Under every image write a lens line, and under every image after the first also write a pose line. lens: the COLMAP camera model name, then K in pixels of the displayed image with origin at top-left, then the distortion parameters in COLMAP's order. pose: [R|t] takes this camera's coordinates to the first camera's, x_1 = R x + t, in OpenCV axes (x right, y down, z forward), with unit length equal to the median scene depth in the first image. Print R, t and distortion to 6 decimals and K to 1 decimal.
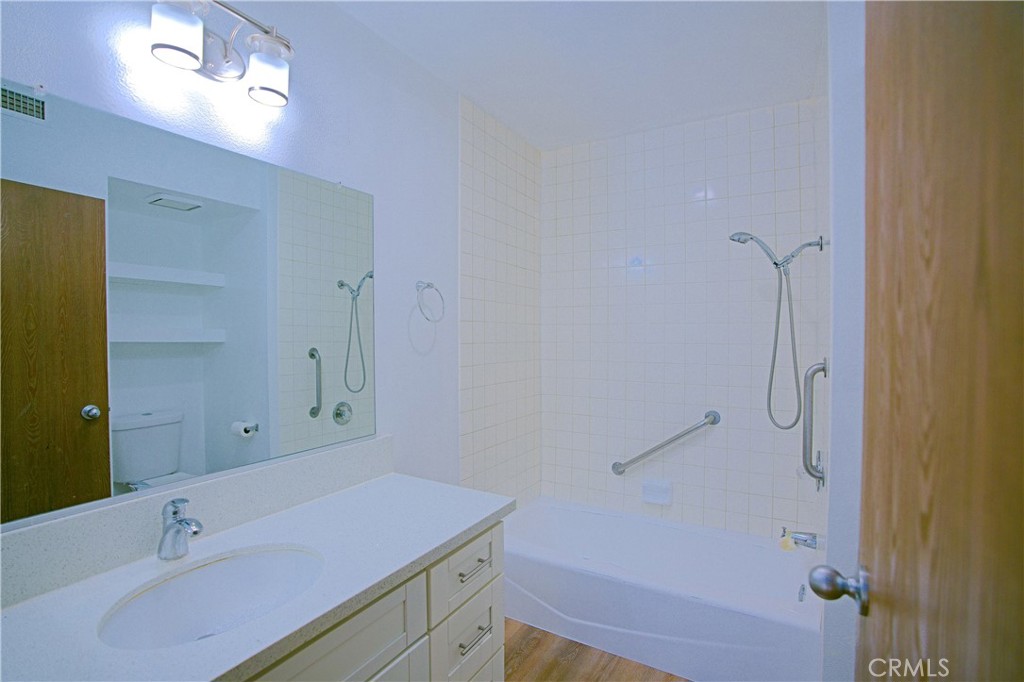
lens RADIAL K [[488.7, 0, 504.0], [0, 488.7, 341.3], [0, 0, 1]] dist [-0.078761, 0.028863]
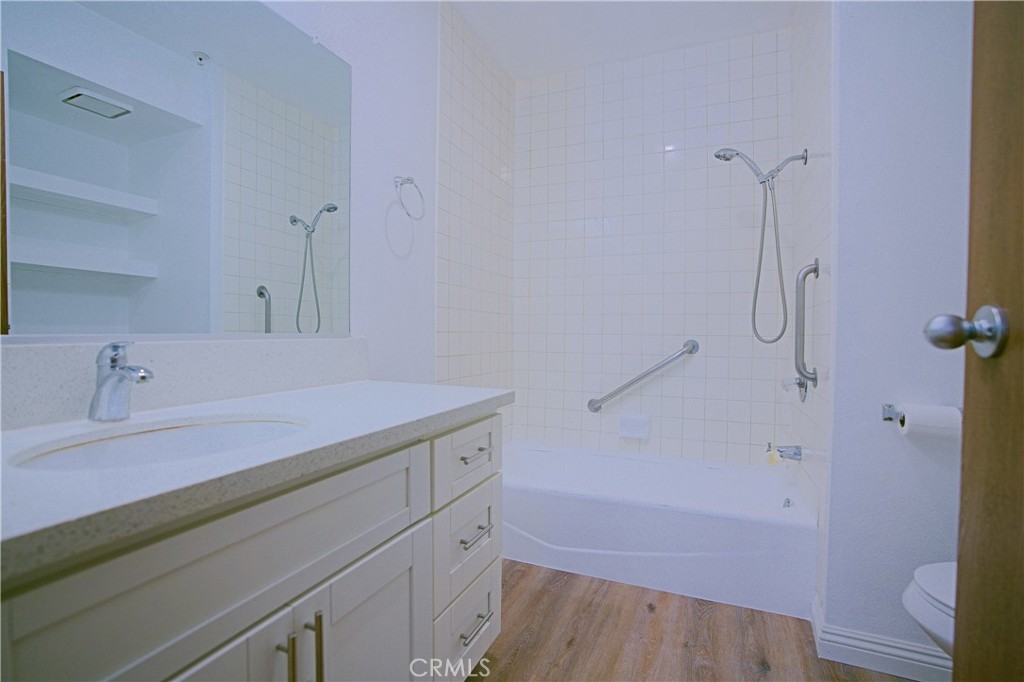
lens RADIAL K [[488.9, 0, 512.0], [0, 488.9, 341.0], [0, 0, 1]] dist [-0.067672, 0.022599]
pose [[0.991313, 0.004827, 0.131438, -0.081157], [-0.006009, 0.999945, 0.008591, 0.180232], [-0.131390, -0.009306, 0.991287, 0.074839]]
